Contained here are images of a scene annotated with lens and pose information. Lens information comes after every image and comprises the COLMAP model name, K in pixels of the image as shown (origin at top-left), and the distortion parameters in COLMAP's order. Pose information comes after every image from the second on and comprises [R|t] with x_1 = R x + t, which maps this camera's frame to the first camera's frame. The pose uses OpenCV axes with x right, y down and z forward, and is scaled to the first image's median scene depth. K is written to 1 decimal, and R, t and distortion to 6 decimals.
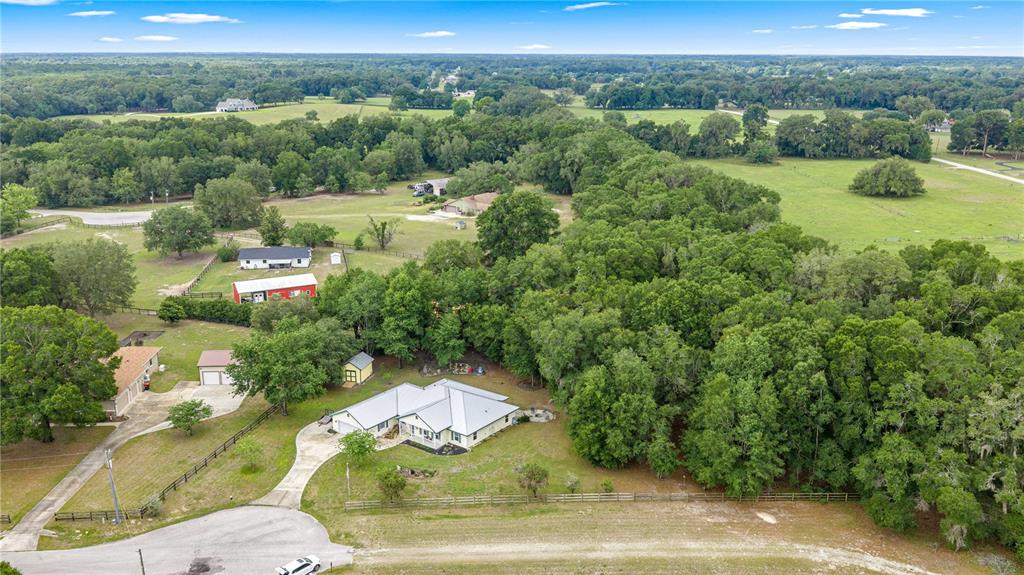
lens RADIAL K [[870.7, 0, 512.0], [0, 870.7, 287.5], [0, 0, 1]] dist [0.058399, -0.143482]
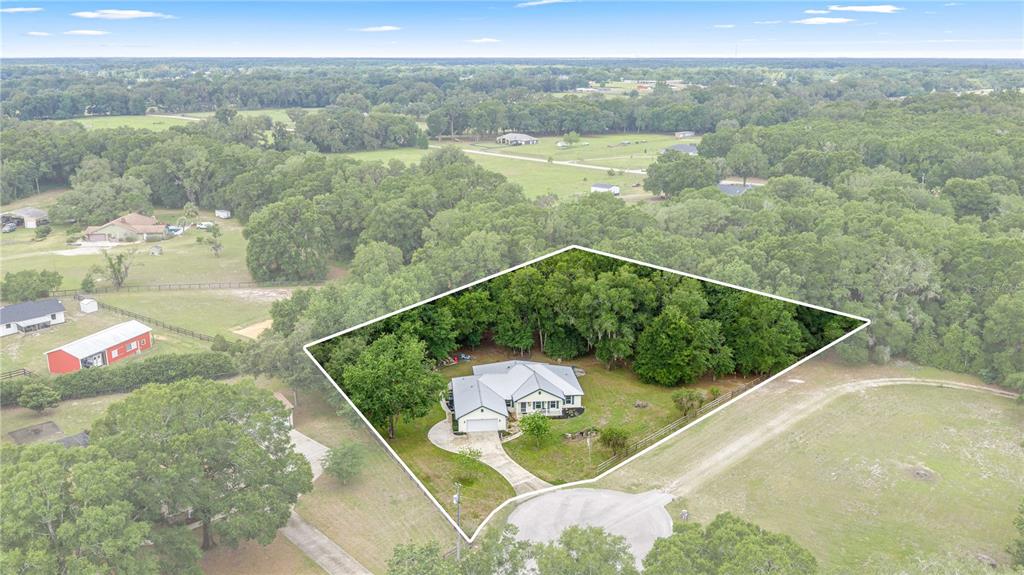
lens RADIAL K [[870.7, 0, 512.0], [0, 870.7, 287.5], [0, 0, 1]] dist [0.058399, -0.143482]
pose [[0.712899, -0.182836, 0.677013, -0.456125], [0.184584, 0.980294, 0.070374, -0.033360], [-0.676539, 0.074796, 0.732599, 0.120136]]
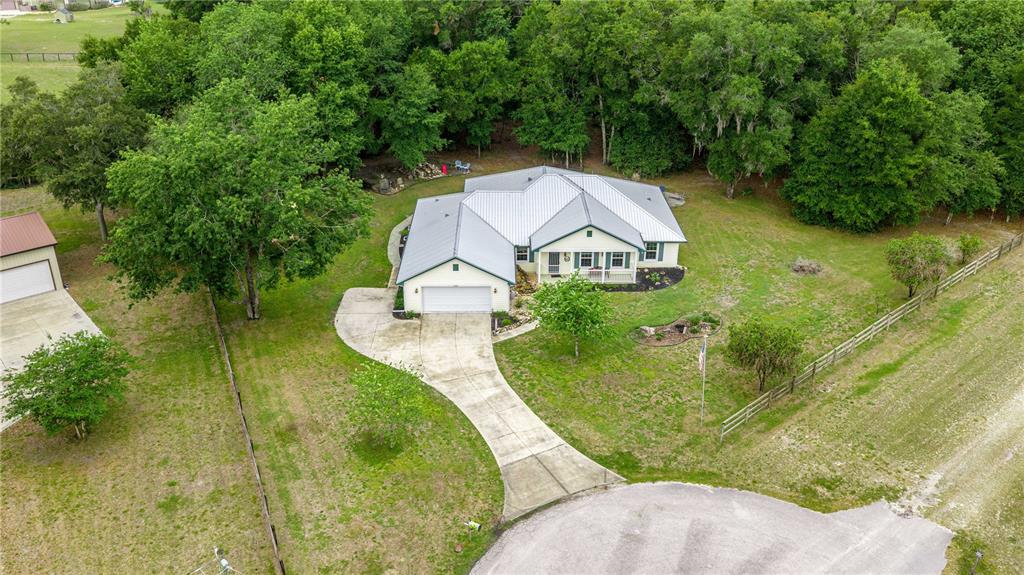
lens RADIAL K [[870.7, 0, 512.0], [0, 870.7, 287.5], [0, 0, 1]] dist [0.058399, -0.143482]
pose [[0.773877, -0.265781, 0.574869, -0.234240], [0.163193, 0.960716, 0.224484, 0.033252], [-0.611949, -0.079908, 0.786850, 0.346264]]
